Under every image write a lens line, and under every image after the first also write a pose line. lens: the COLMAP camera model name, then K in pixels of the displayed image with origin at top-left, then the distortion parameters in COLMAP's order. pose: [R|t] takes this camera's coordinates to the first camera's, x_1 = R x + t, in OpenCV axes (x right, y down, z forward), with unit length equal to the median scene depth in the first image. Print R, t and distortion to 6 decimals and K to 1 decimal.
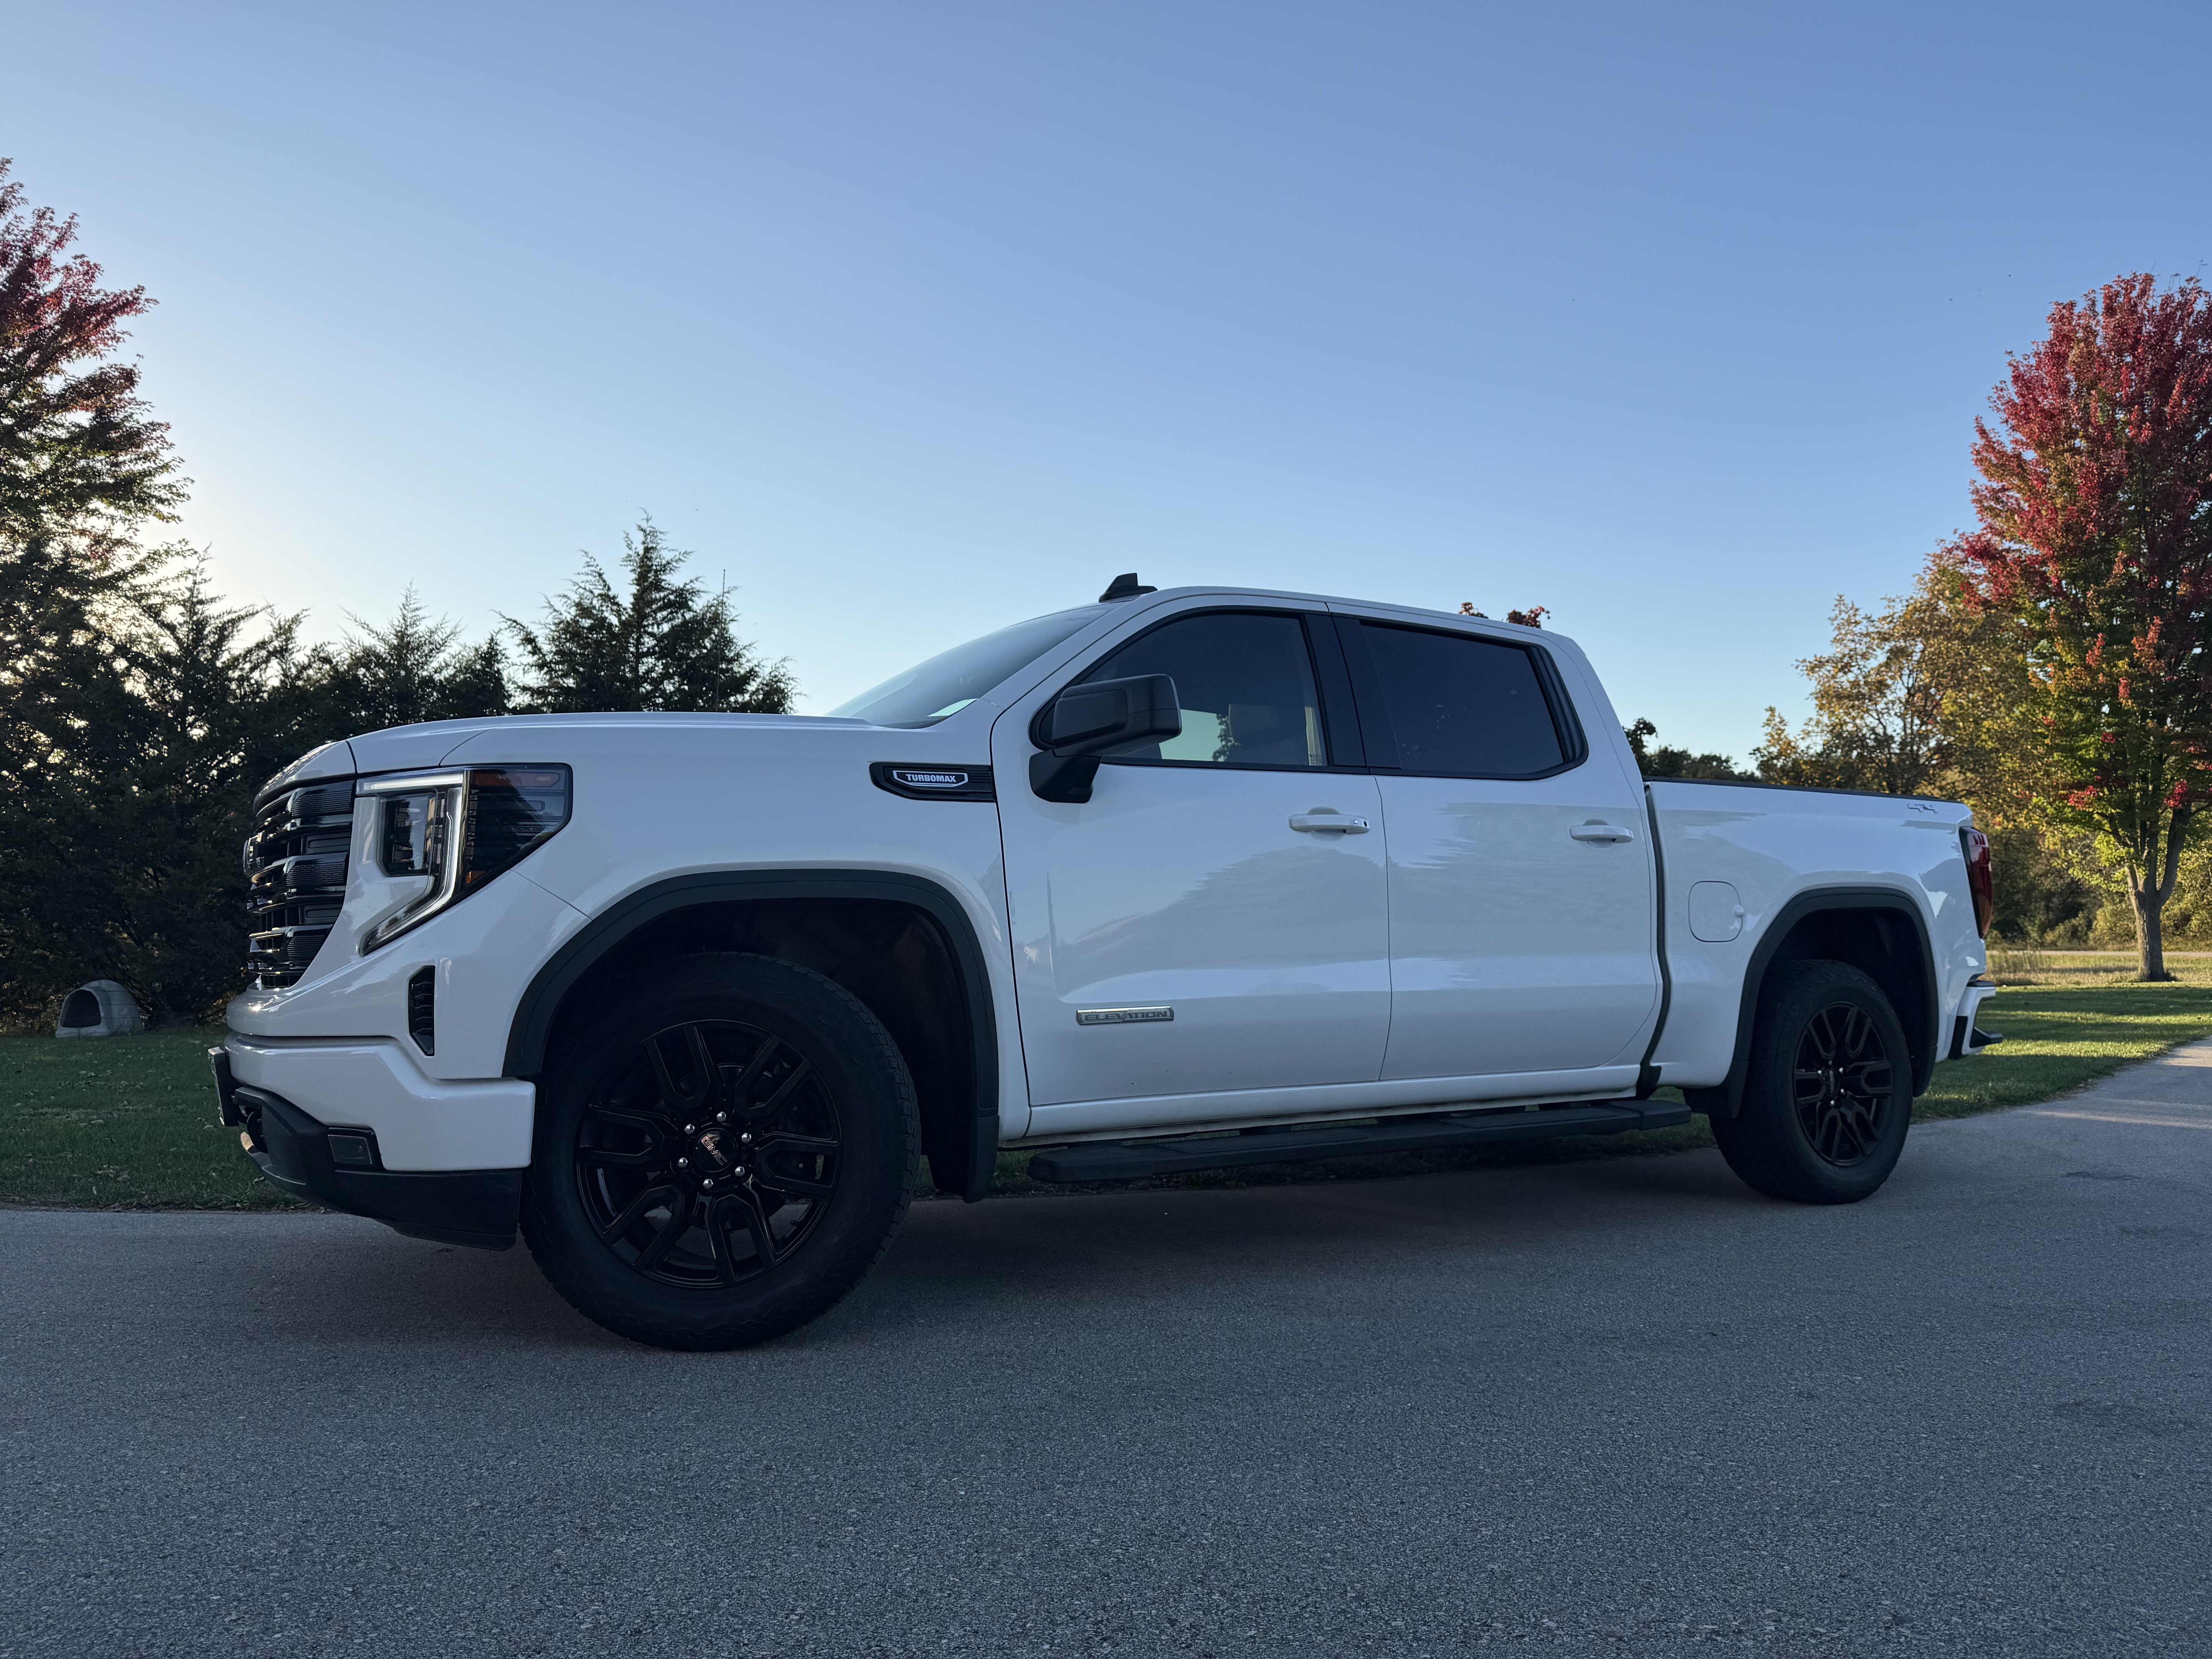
lens RADIAL K [[1546.3, 0, 1106.0], [0, 1546.3, 829.5], [0, 0, 1]] dist [-0.000335, -0.024284]
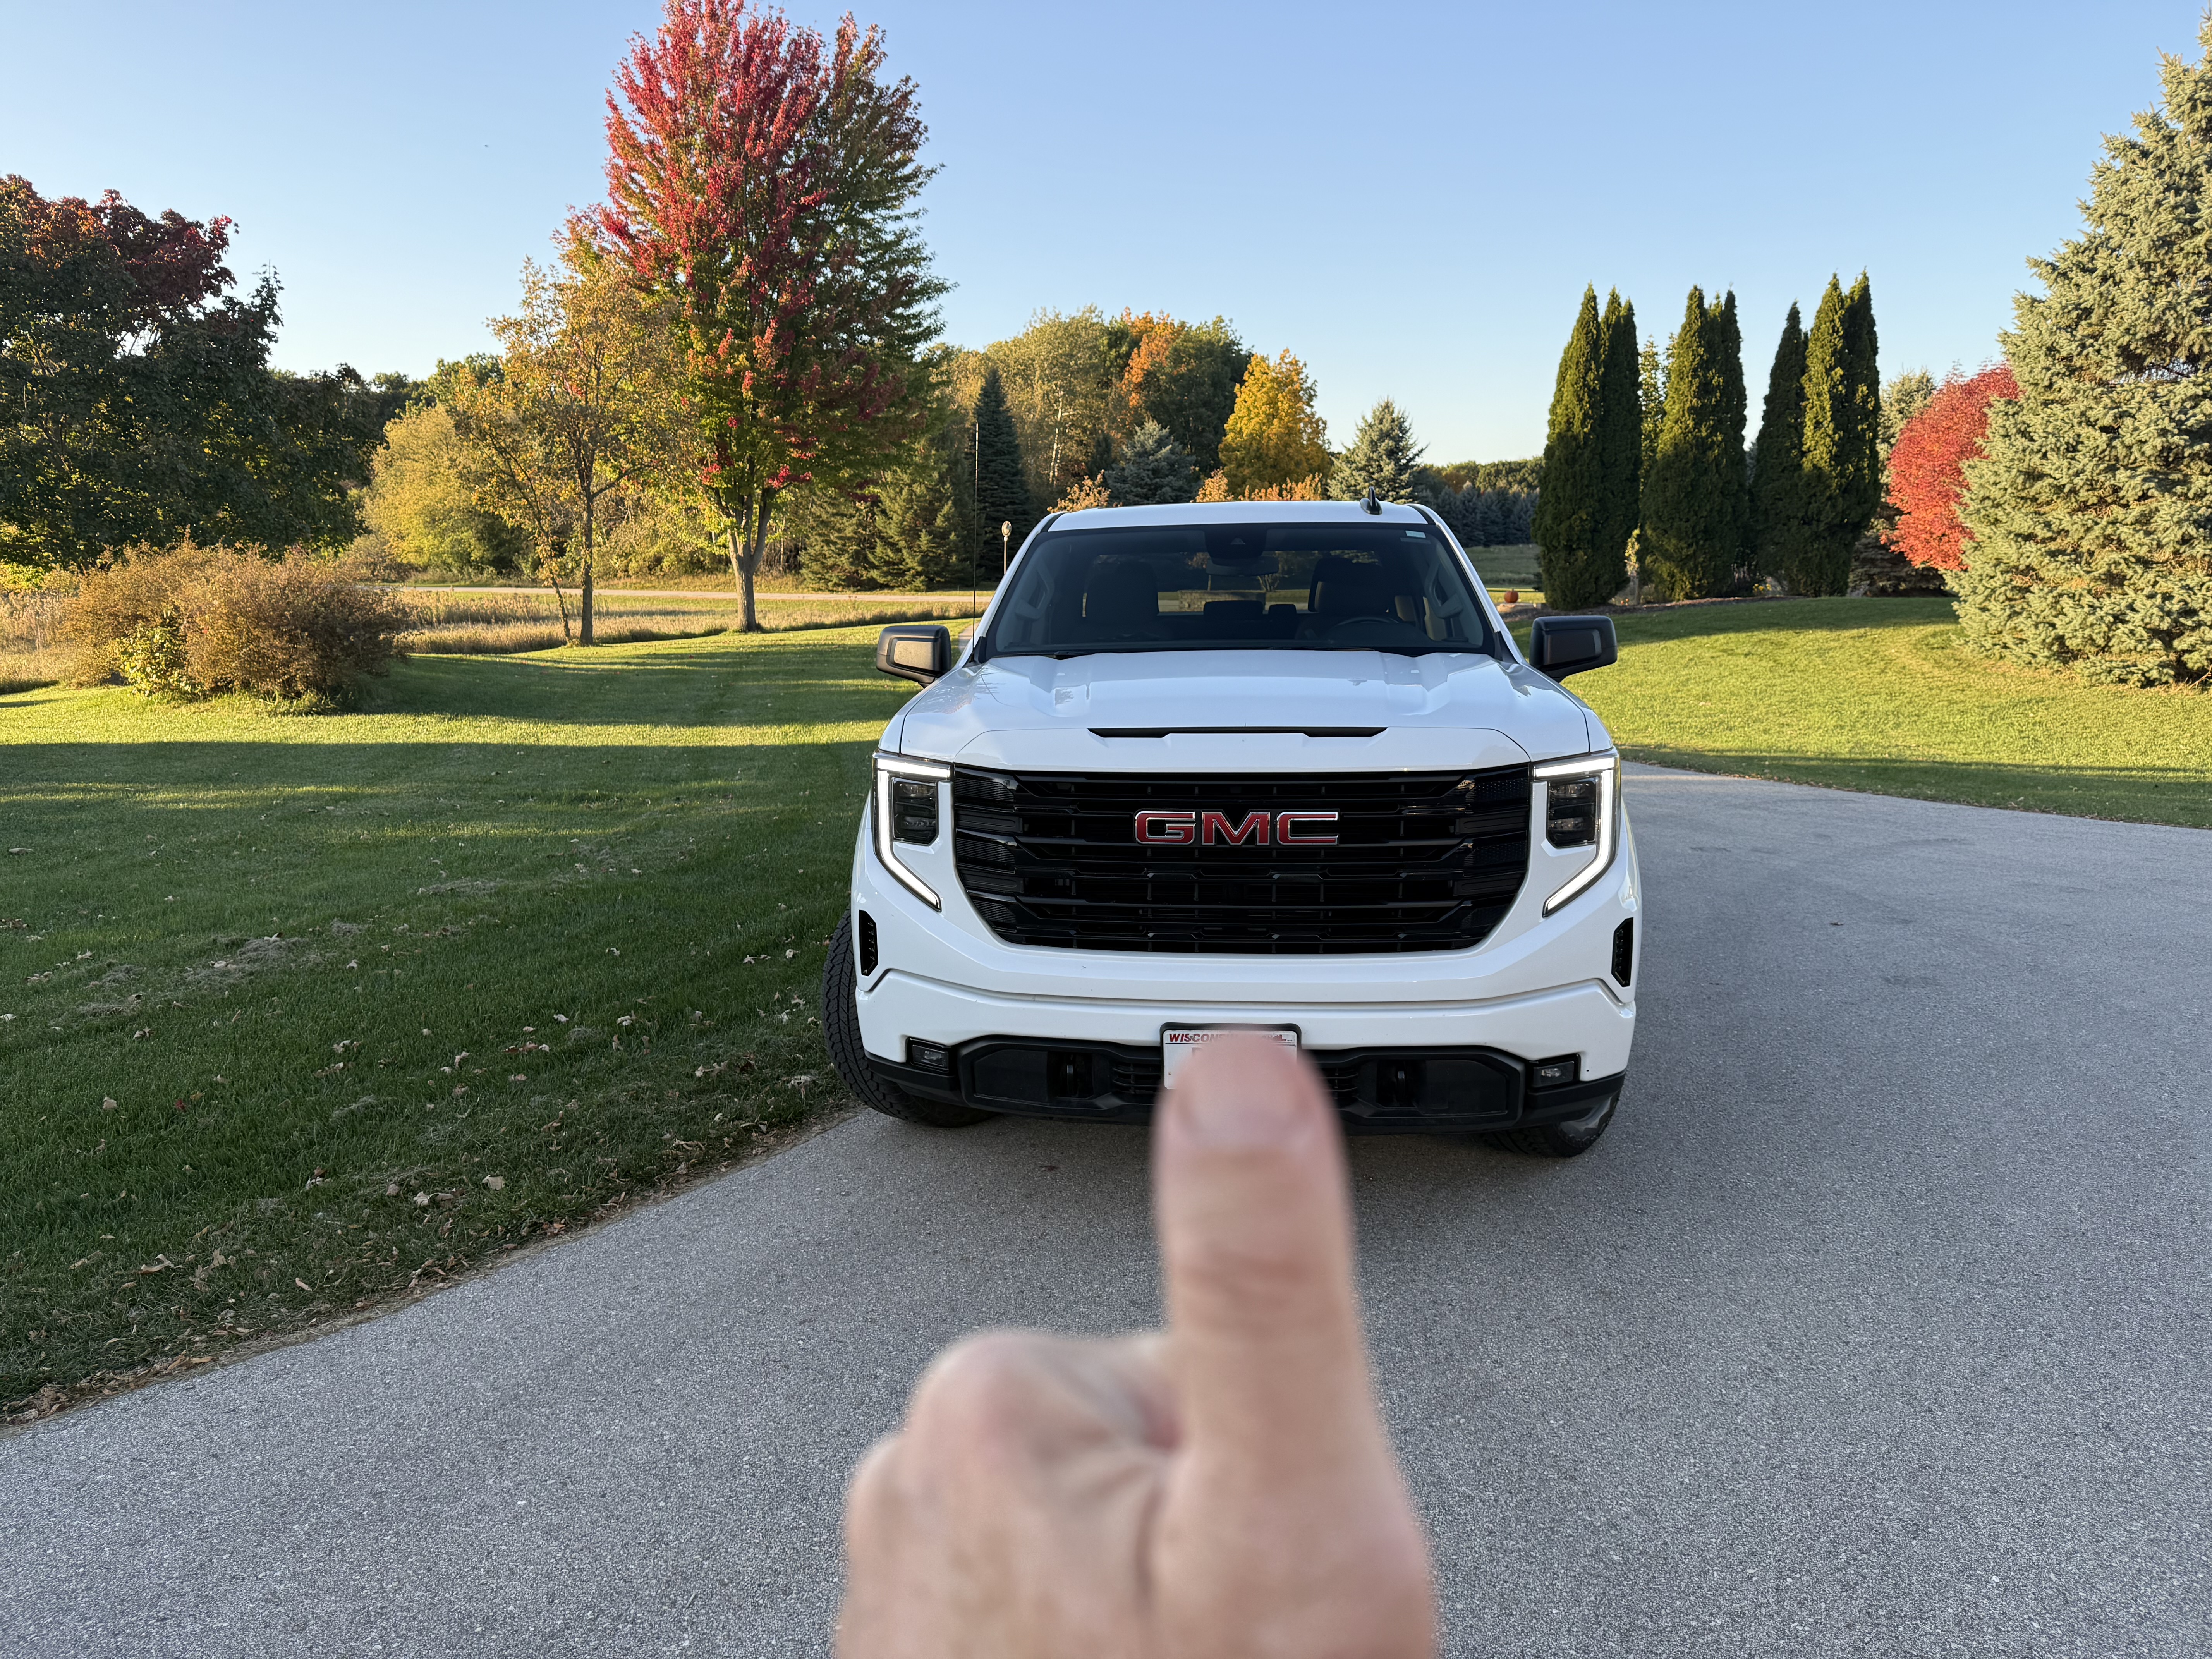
lens RADIAL K [[1546.3, 0, 1106.0], [0, 1546.3, 829.5], [0, 0, 1]] dist [-0.000335, -0.024284]
pose [[0.581449, -0.130869, 0.802989, -0.154783], [-0.066809, 0.975964, 0.207437, -0.019727], [-0.810835, -0.174261, 0.558730, 0.060068]]
